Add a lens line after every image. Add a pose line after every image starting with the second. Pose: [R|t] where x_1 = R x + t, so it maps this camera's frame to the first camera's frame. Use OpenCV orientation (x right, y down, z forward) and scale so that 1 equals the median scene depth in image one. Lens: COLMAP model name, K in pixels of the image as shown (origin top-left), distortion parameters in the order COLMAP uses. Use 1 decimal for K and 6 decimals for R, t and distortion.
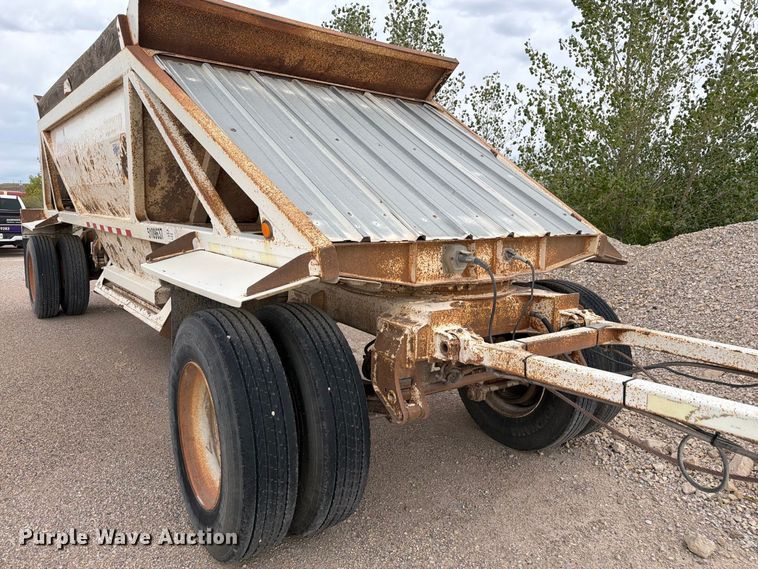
lens RADIAL K [[541.3, 0, 380.4], [0, 541.3, 287.6], [0, 0, 1]] dist [0.006208, -0.002604]
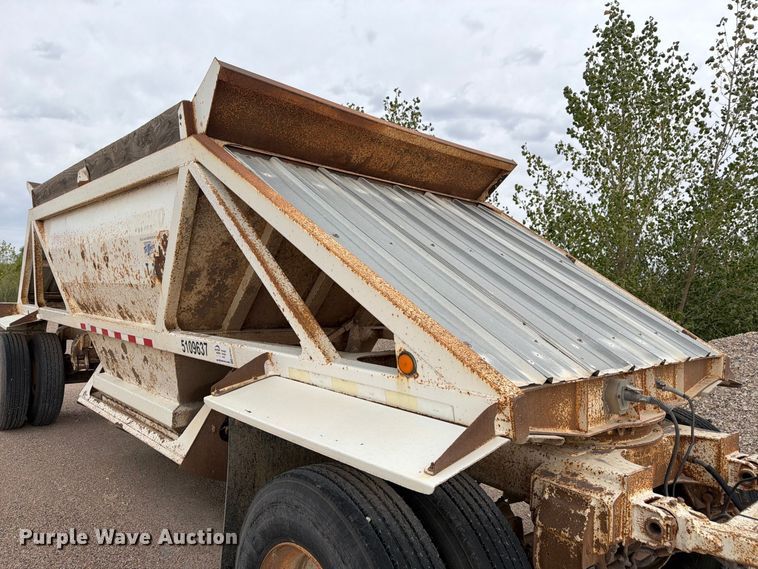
lens RADIAL K [[535.6, 0, 379.0], [0, 535.6, 284.5], [0, 0, 1]] dist [0.091551, -0.132459]
pose [[0.997101, 0.014754, 0.074644, -0.200420], [-0.002225, 0.986256, -0.165209, -0.060059], [-0.076055, 0.164564, 0.983430, 0.145919]]
